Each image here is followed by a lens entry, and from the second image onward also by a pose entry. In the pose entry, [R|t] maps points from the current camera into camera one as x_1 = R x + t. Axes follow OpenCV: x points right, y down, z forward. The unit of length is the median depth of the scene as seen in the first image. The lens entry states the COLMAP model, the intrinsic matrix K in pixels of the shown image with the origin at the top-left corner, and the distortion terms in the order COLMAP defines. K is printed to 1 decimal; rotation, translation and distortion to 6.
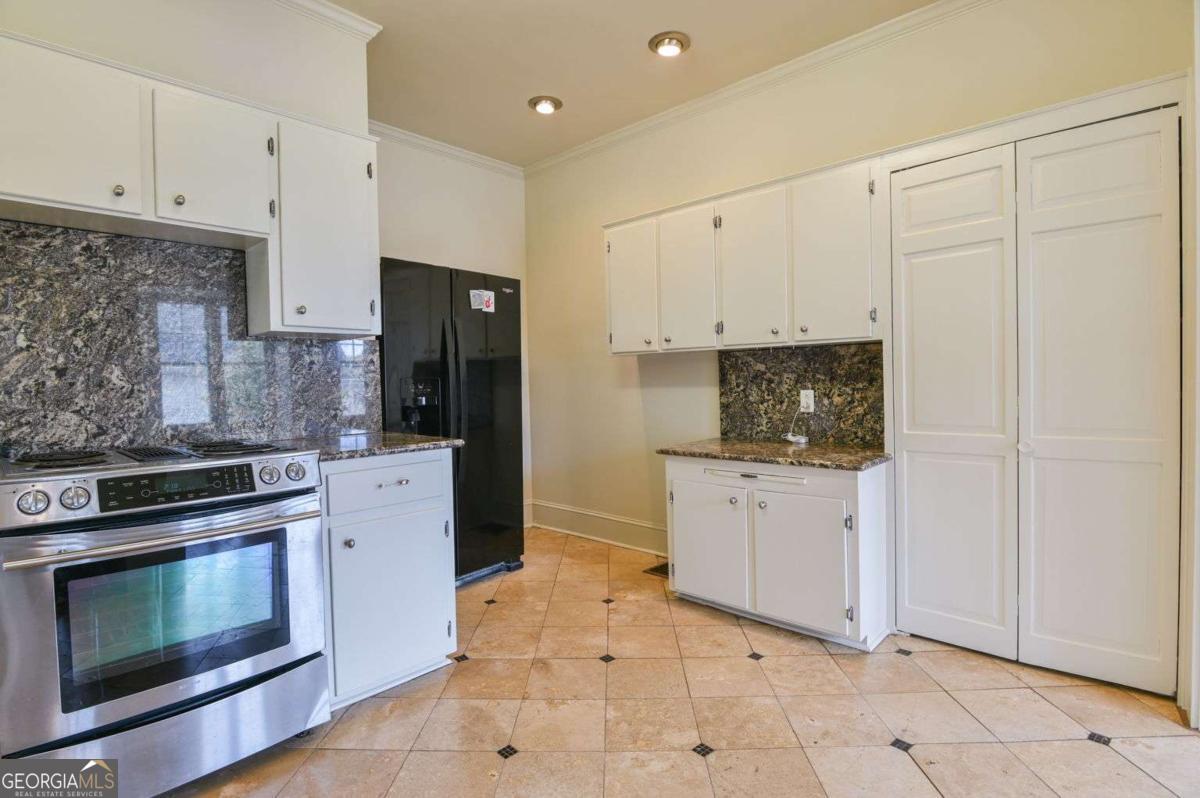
lens RADIAL K [[593.5, 0, 604.6], [0, 593.5, 397.6], [0, 0, 1]] dist [-0.018917, 0.000584]
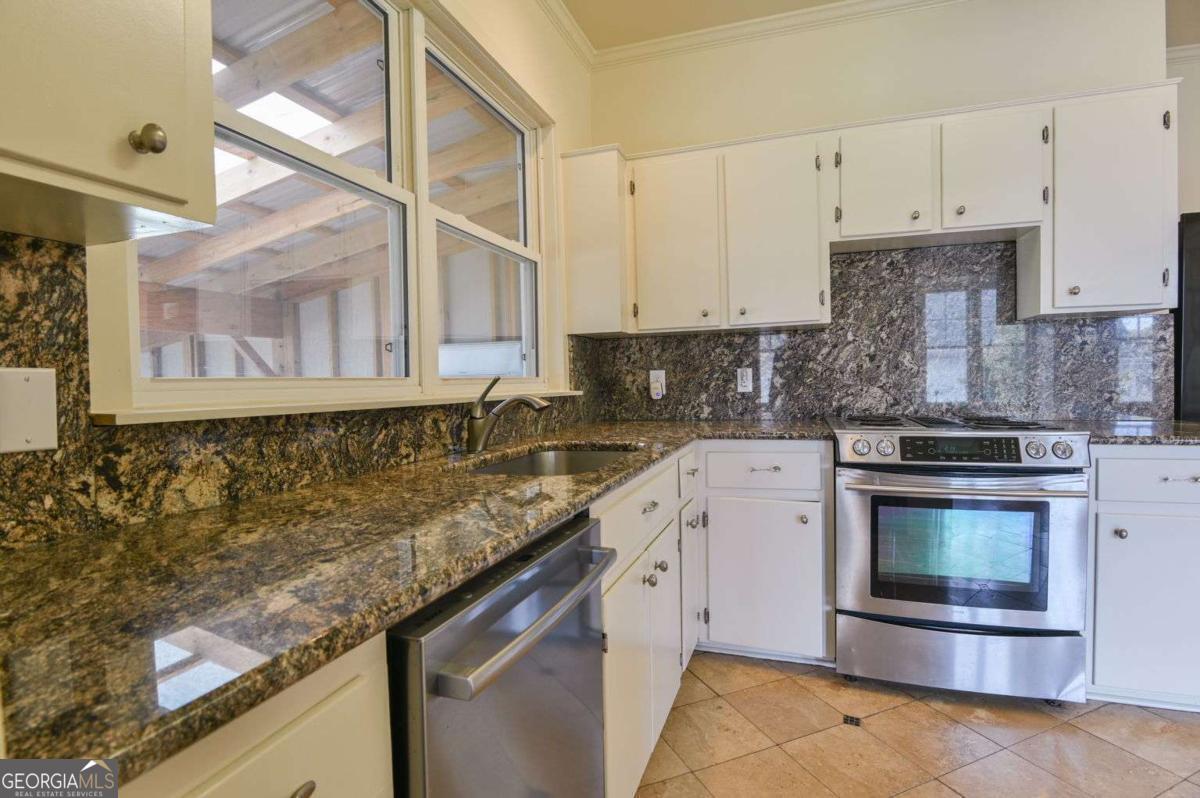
lens RADIAL K [[593.5, 0, 596.5], [0, 593.5, 398.0], [0, 0, 1]] dist [-0.018917, 0.000584]
pose [[0.409673, 0.043351, -0.911202, 0.068306], [-0.012680, 0.999044, 0.041829, 0.001056], [0.912145, -0.005582, 0.409831, -0.150312]]
